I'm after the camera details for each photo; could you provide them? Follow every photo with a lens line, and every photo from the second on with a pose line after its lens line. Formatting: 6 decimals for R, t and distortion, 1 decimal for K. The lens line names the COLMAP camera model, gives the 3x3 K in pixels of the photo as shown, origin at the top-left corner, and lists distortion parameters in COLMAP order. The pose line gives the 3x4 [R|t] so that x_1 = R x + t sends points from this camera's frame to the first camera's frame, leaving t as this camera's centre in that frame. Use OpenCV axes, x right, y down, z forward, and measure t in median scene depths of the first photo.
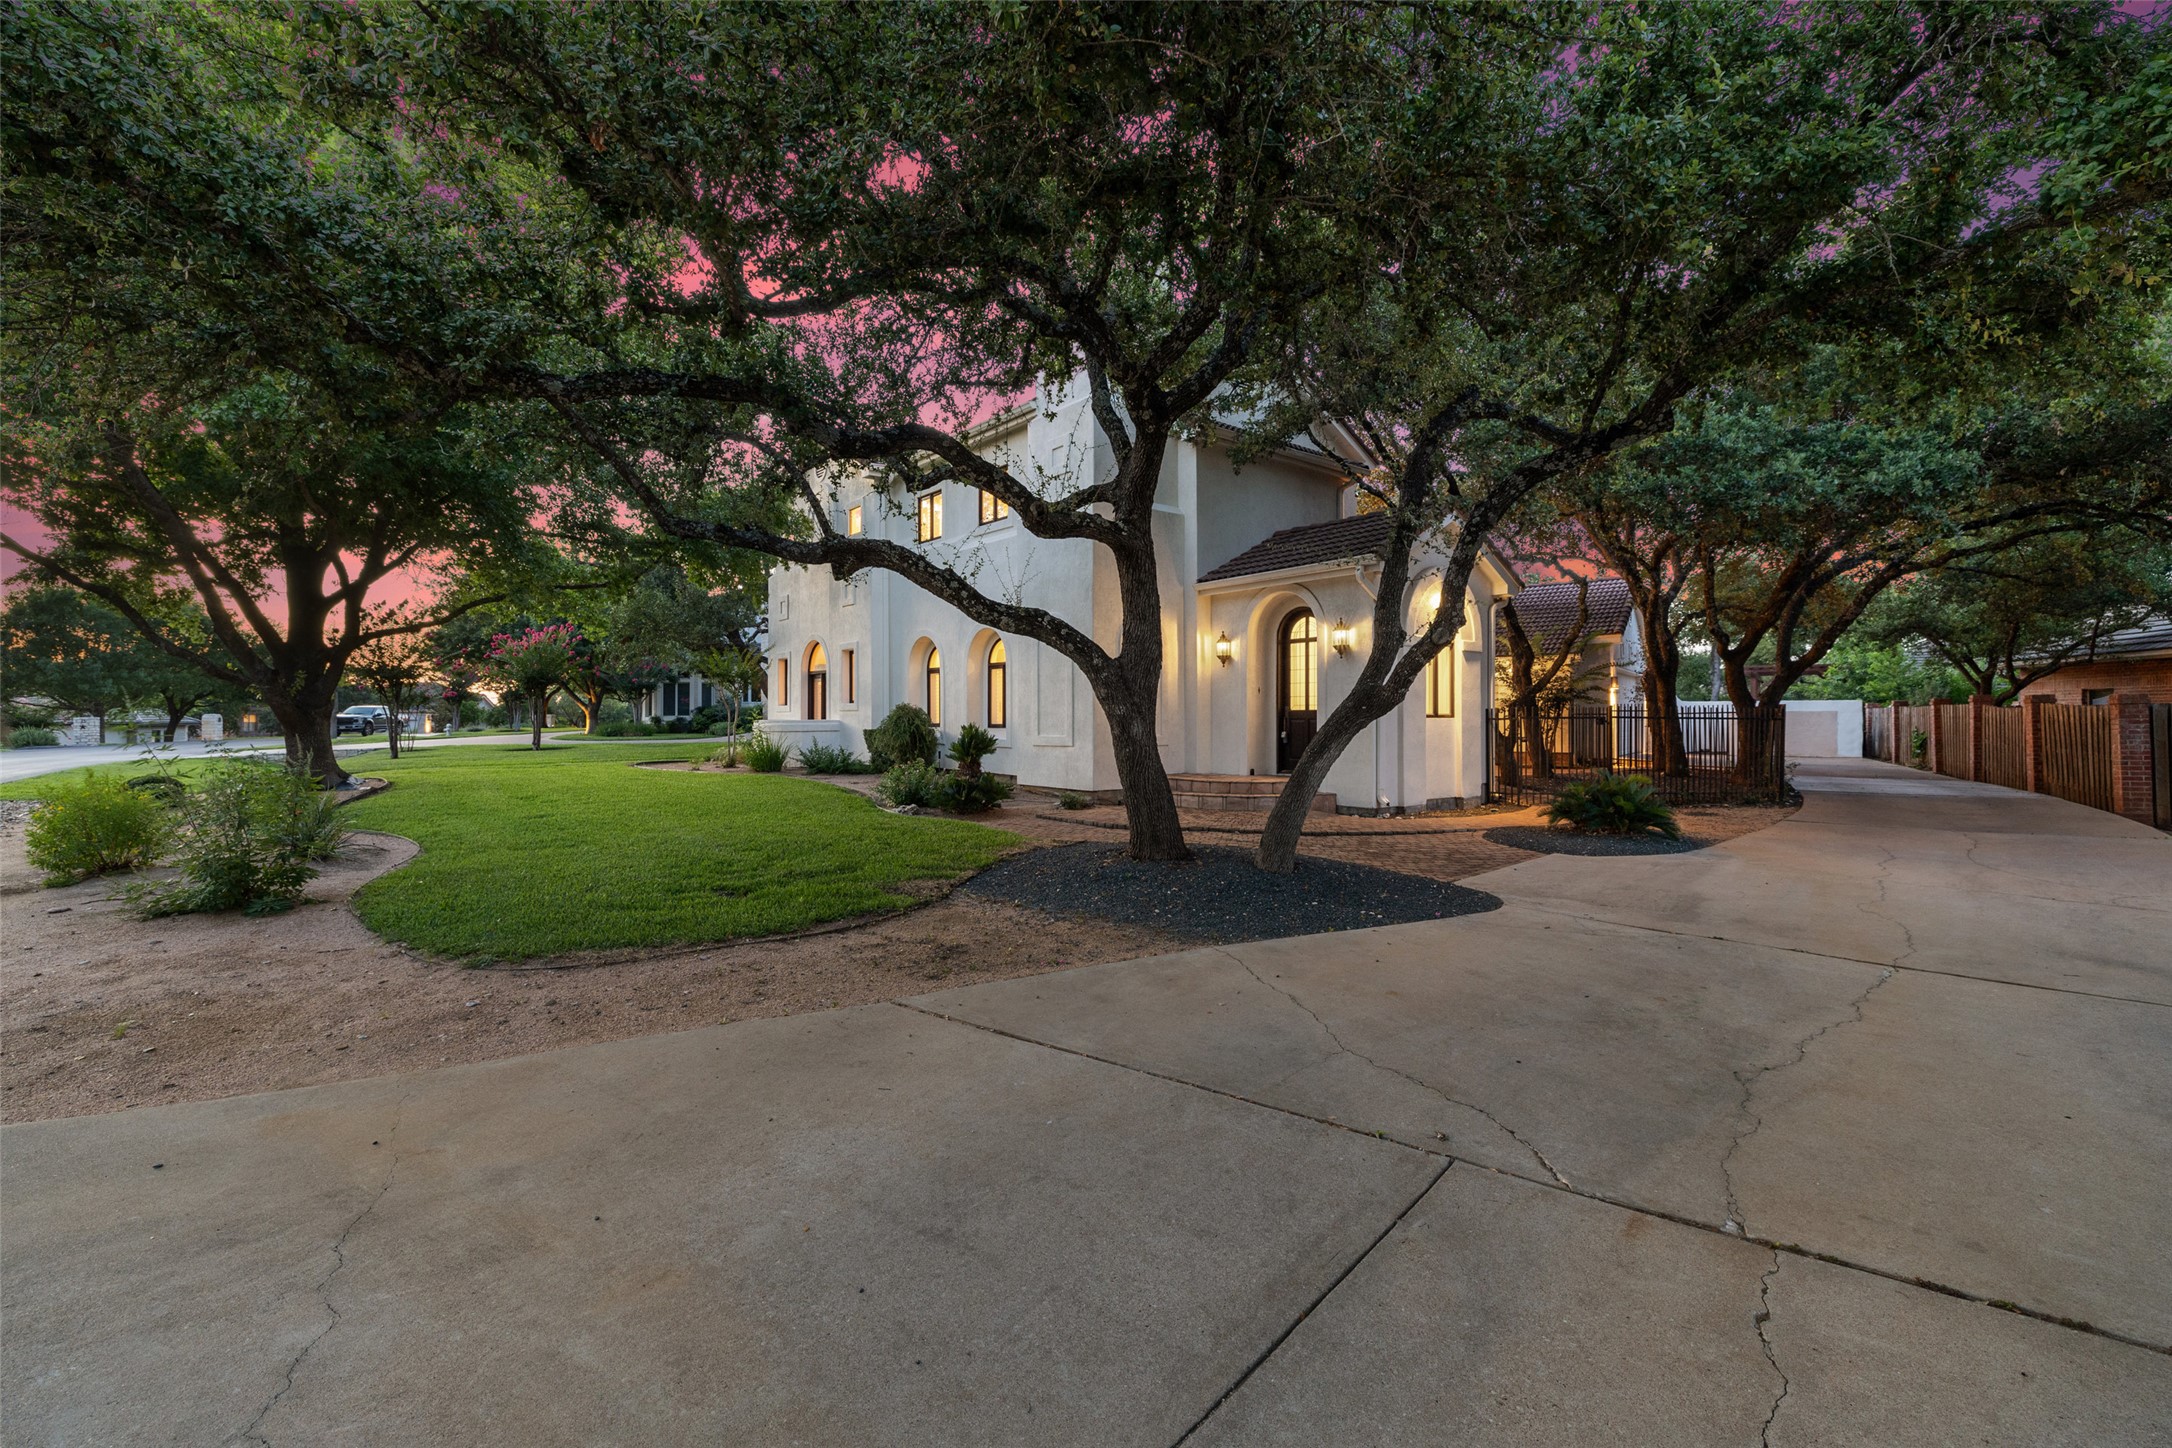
lens RADIAL K [[915.2, 0, 1085.2], [0, 915.2, 719.6], [0, 0, 1]] dist [0.010070, -0.000544]
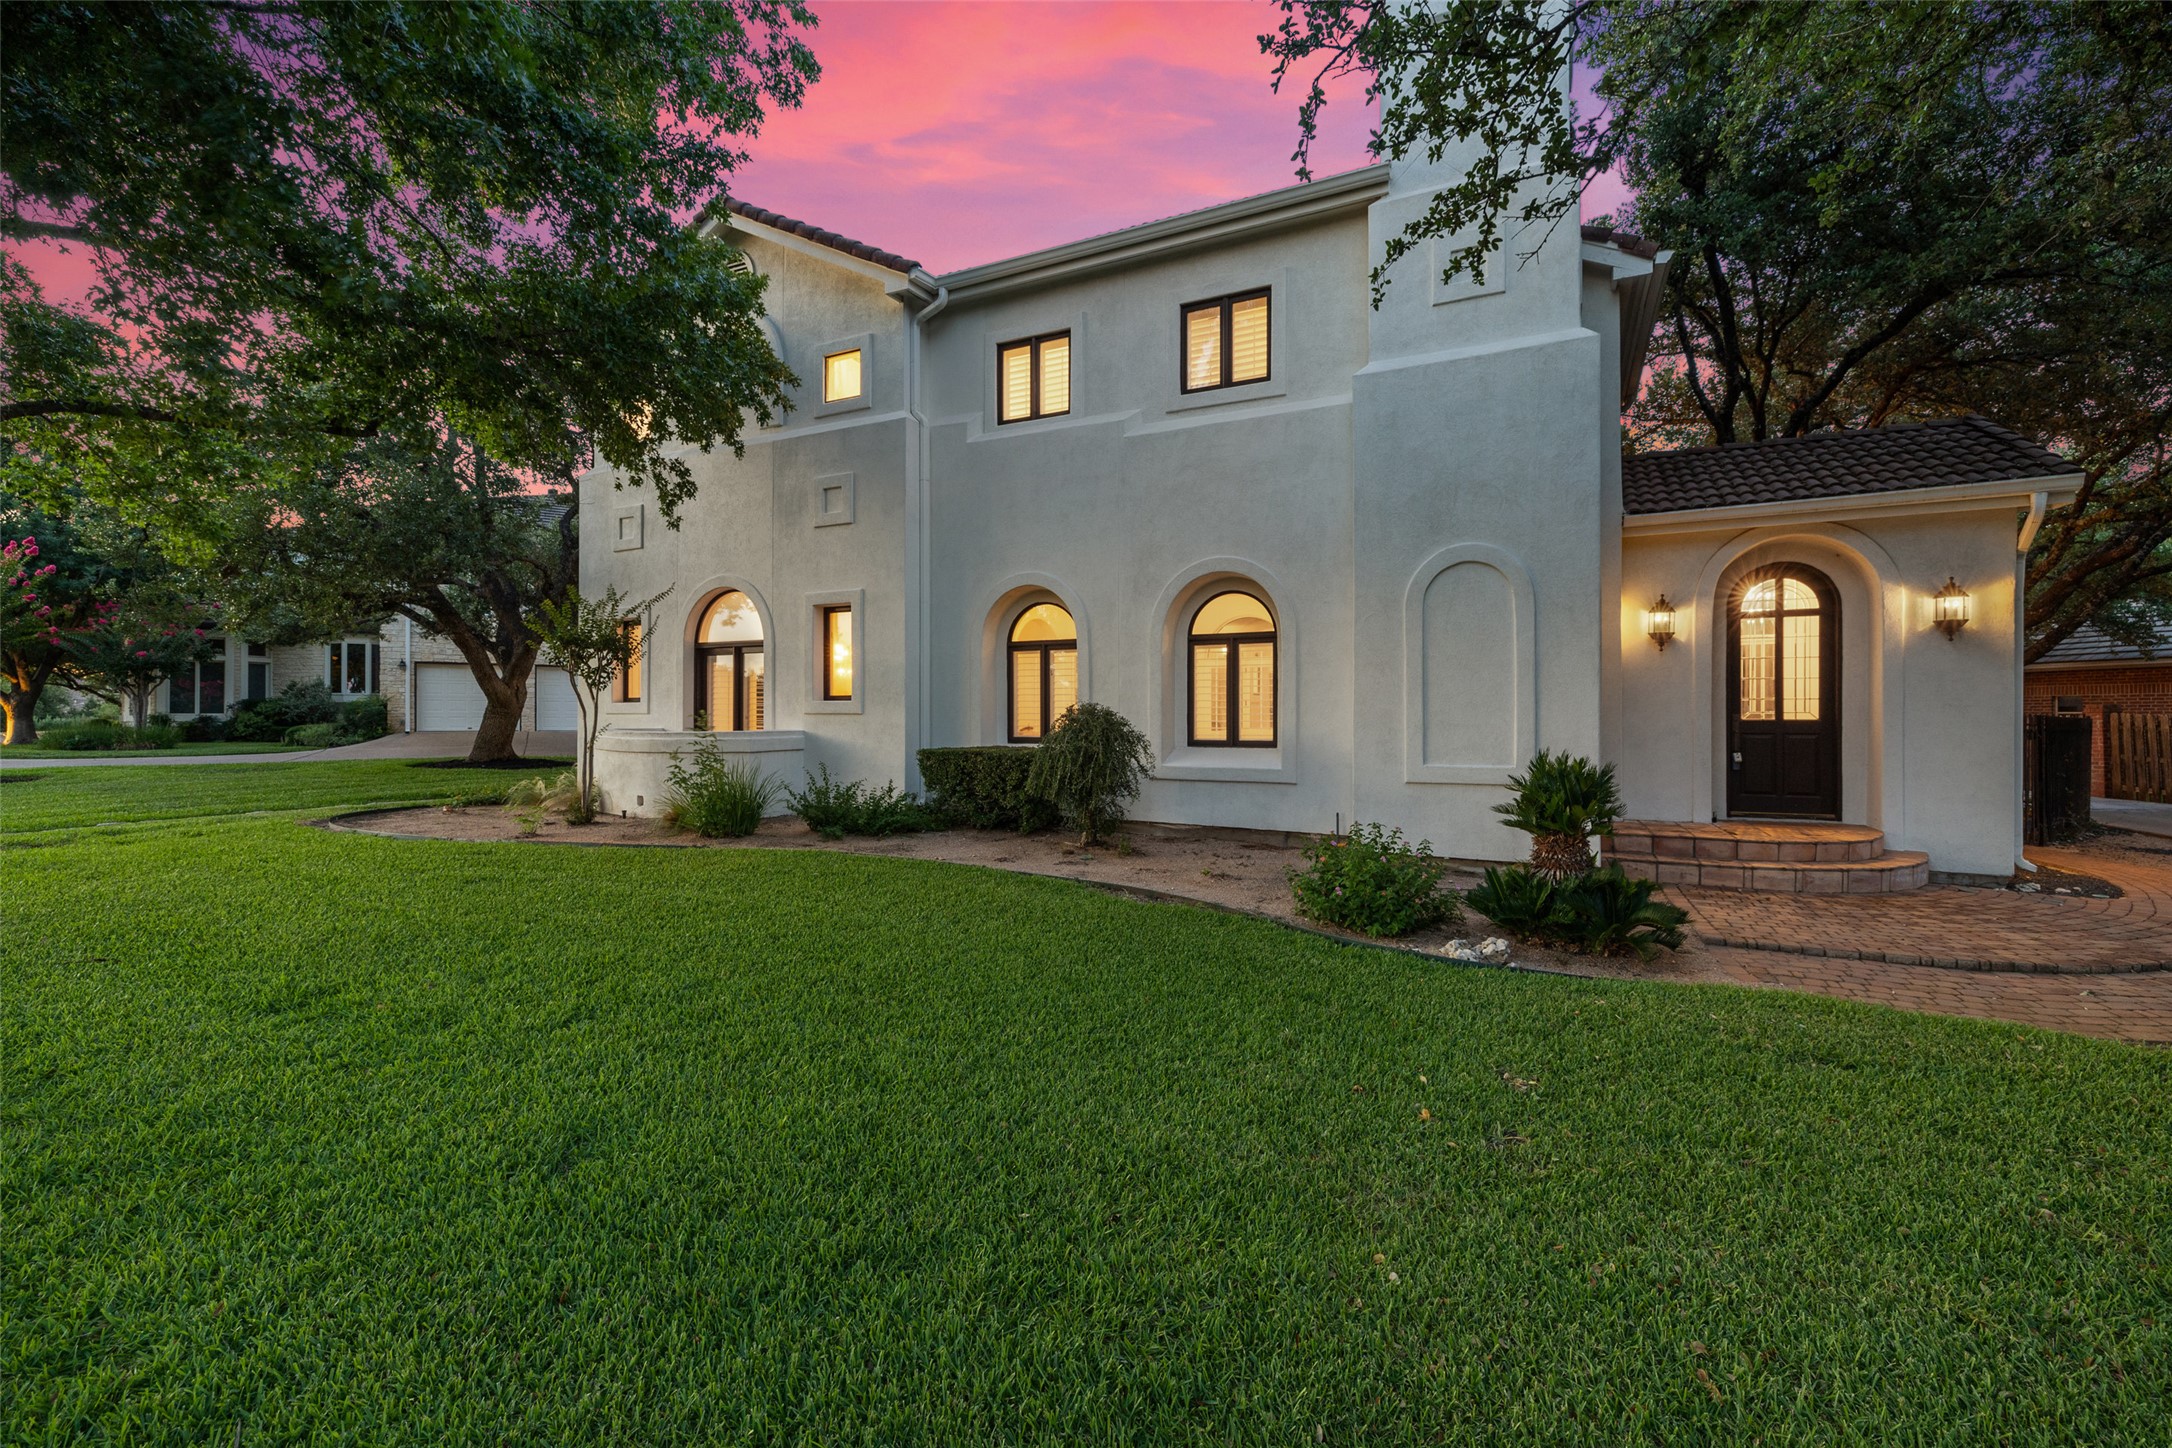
lens RADIAL K [[915.2, 0, 1086.7], [0, 915.2, 728.1], [0, 0, 1]] dist [0.010070, -0.000544]
pose [[0.915225, -0.000905, 0.402941, -0.161529], [-0.003607, 0.999939, 0.010439, -0.003472], [-0.402926, -0.011007, 0.915166, 0.199640]]
